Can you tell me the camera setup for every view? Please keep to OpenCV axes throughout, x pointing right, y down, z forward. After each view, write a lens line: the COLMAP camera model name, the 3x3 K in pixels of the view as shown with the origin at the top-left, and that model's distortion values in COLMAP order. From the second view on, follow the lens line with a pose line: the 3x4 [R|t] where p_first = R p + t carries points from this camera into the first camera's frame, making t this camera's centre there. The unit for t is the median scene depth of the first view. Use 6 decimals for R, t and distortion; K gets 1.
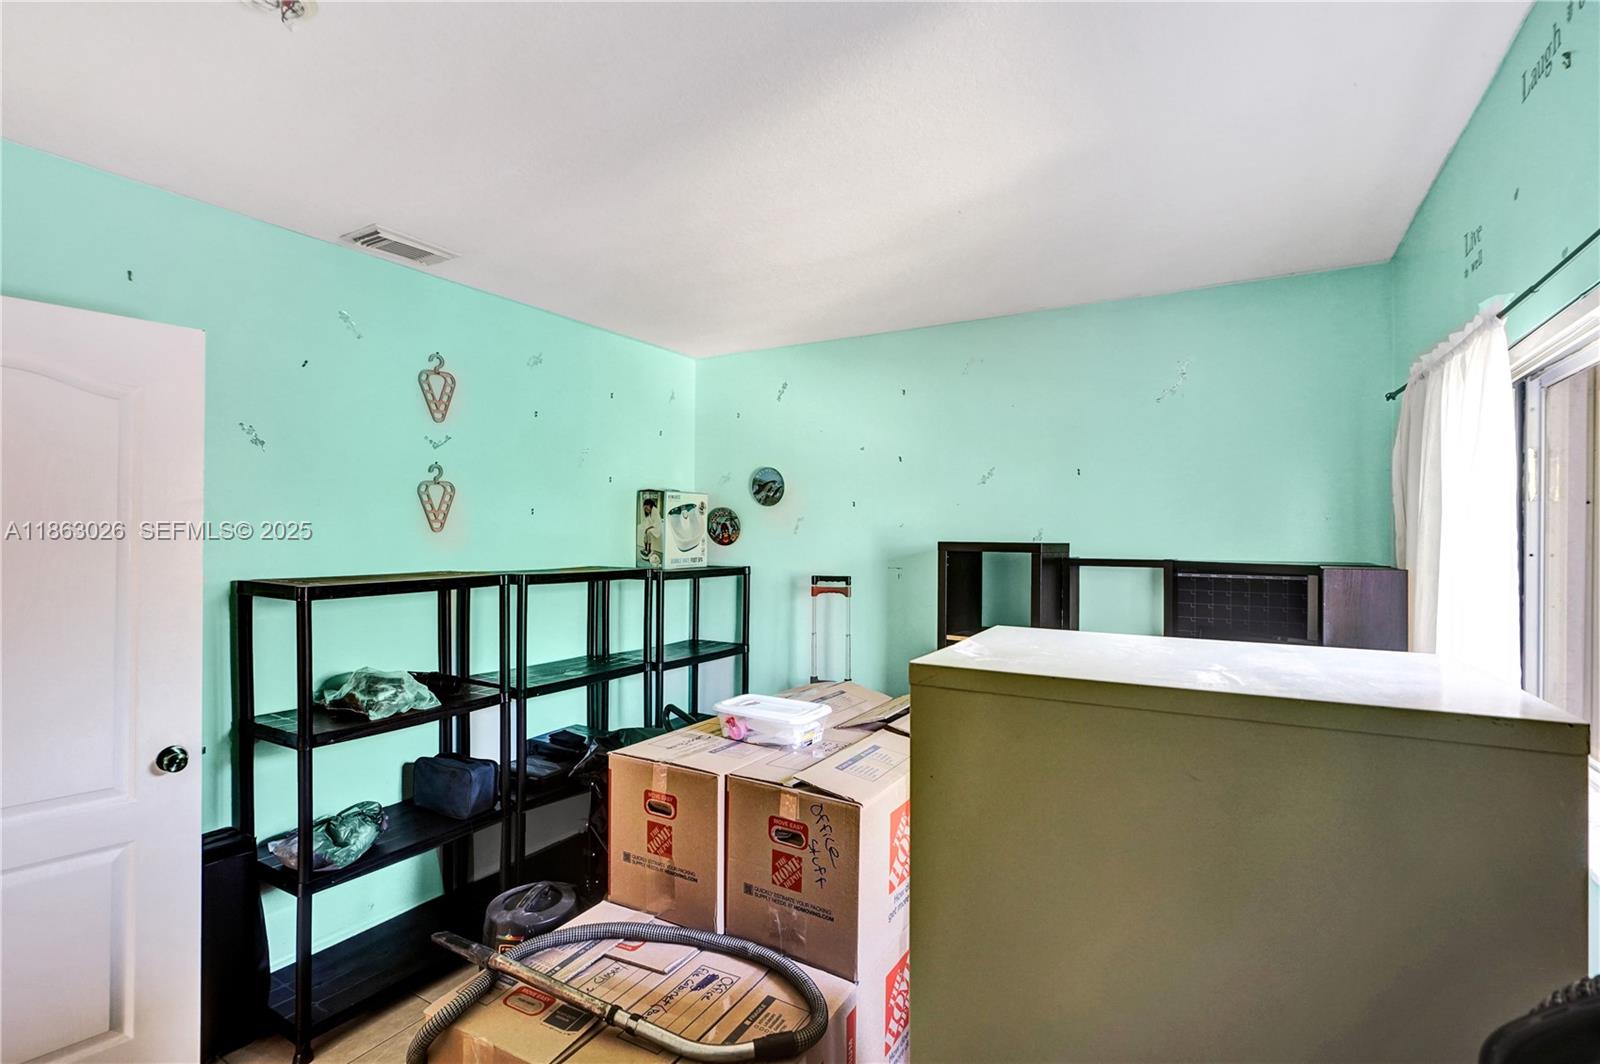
lens RADIAL K [[738.2, 0, 801.2], [0, 738.2, 544.2], [0, 0, 1]] dist [-0.000401, 0.000557]
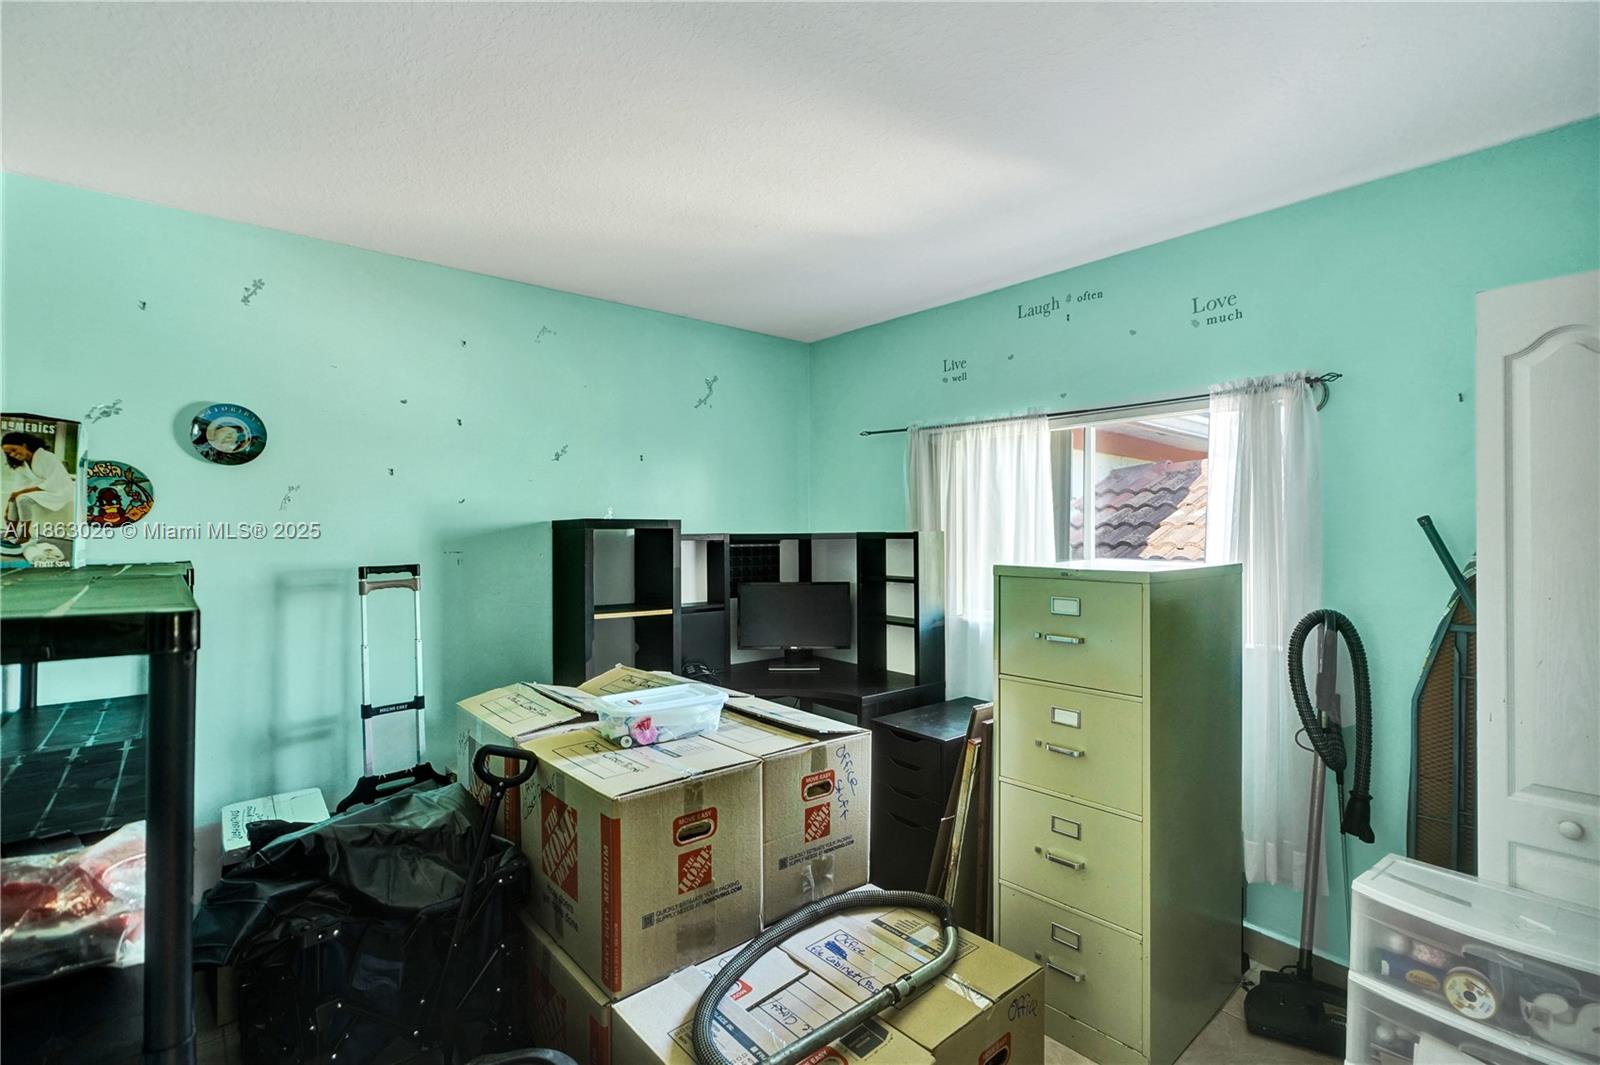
lens RADIAL K [[738.2, 0, 801.2], [0, 738.2, 544.7], [0, 0, 1]] dist [-0.000401, 0.000557]
pose [[0.322507, -0.023142, 0.946284, -0.820453], [0.015044, 0.999700, 0.019321, 0.020611], [-0.946447, 0.008005, 0.322759, 0.548597]]
